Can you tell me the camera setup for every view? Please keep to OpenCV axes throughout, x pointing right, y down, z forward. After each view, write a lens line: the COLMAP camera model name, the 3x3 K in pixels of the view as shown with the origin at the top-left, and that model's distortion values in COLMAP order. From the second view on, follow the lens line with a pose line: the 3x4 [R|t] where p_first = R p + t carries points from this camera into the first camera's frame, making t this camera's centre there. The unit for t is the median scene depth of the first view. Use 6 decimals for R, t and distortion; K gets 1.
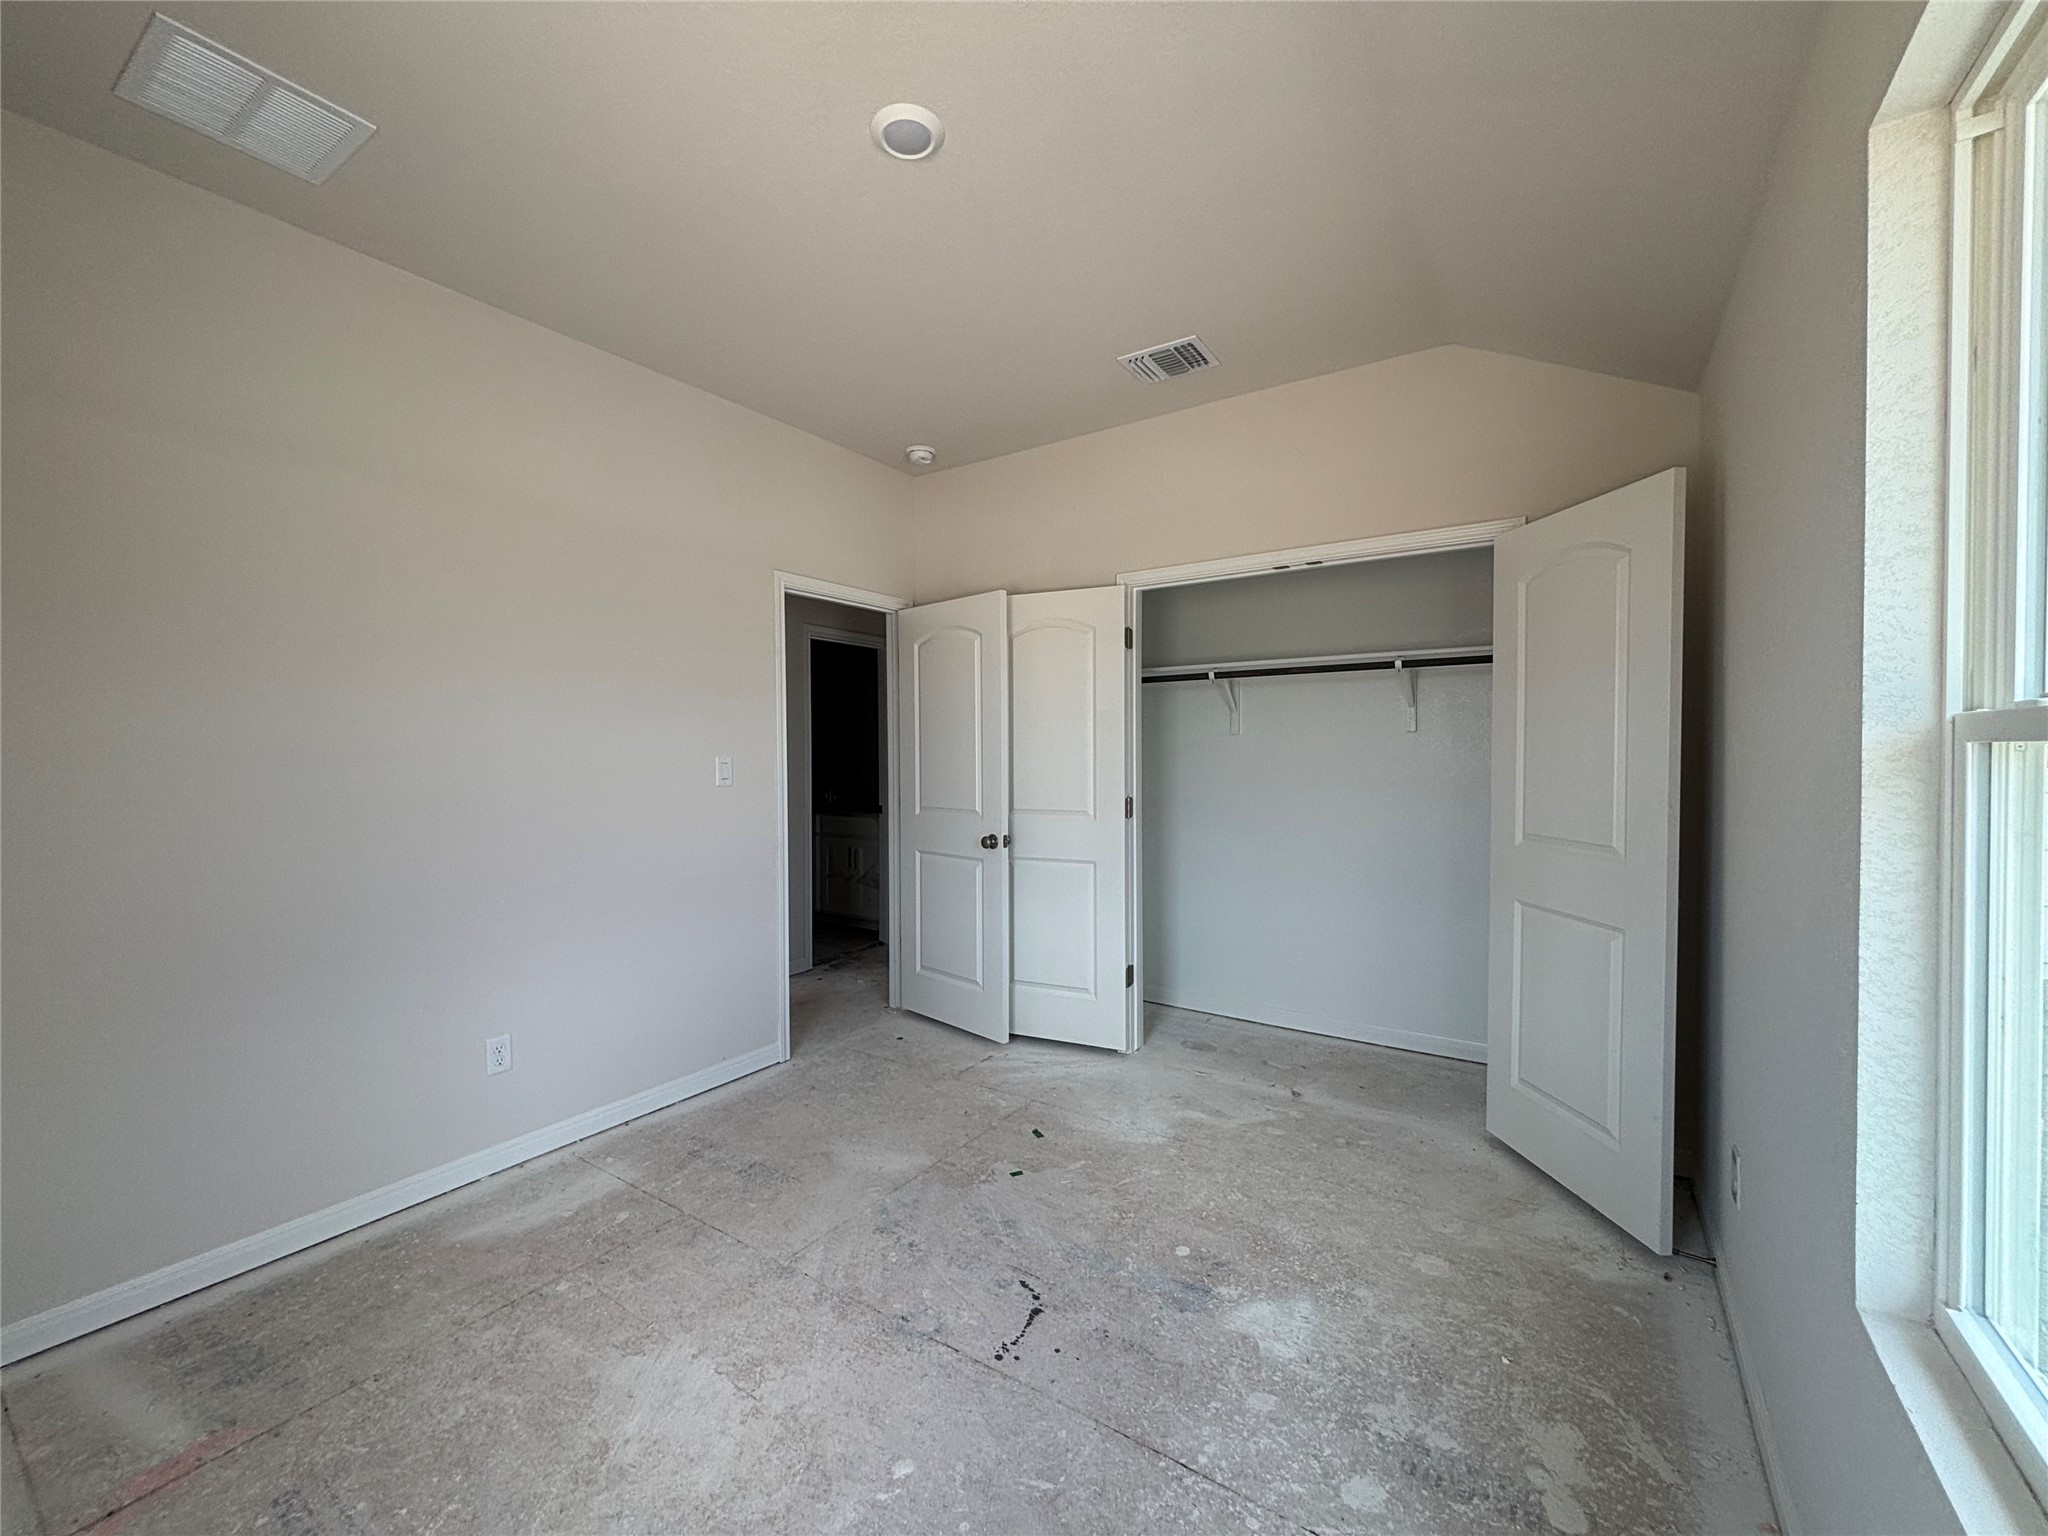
lens RADIAL K [[829.8, 0, 1029.5], [0, 829.8, 766.4], [0, 0, 1]] dist [-0.002336, 0.000123]
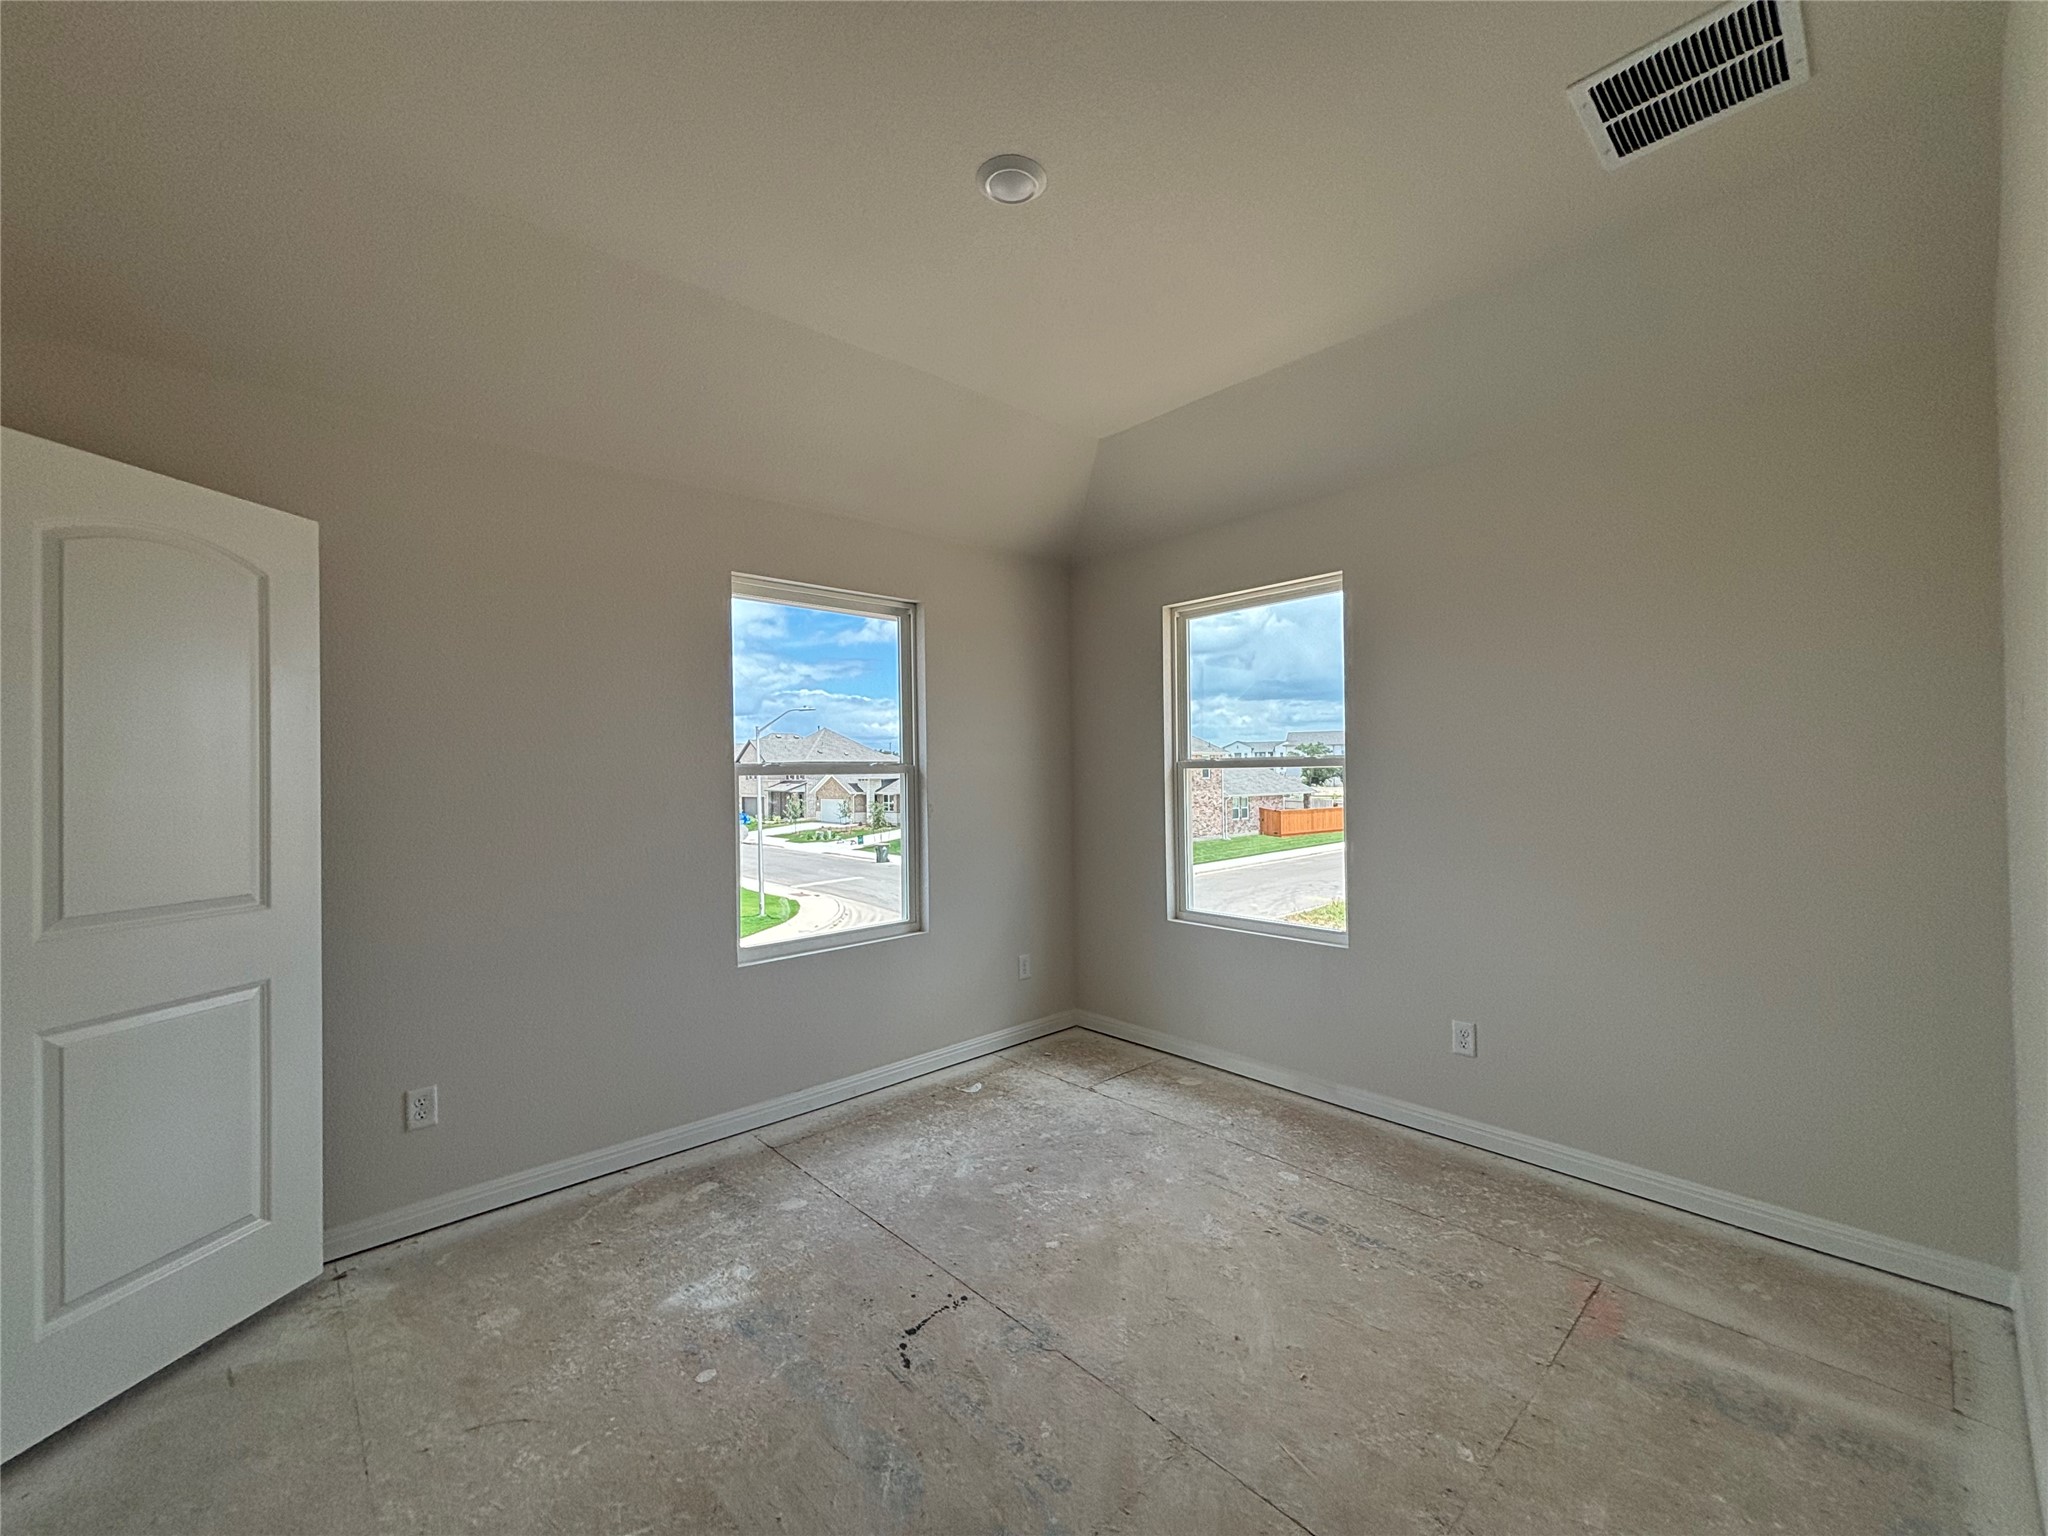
lens RADIAL K [[829.8, 0, 1029.5], [0, 829.8, 766.4], [0, 0, 1]] dist [-0.002336, 0.000123]
pose [[-0.971206, 0.020652, 0.237345, -0.400882], [0.023890, 0.999657, 0.010774, -0.035746], [-0.237041, 0.016134, -0.971366, 2.020825]]
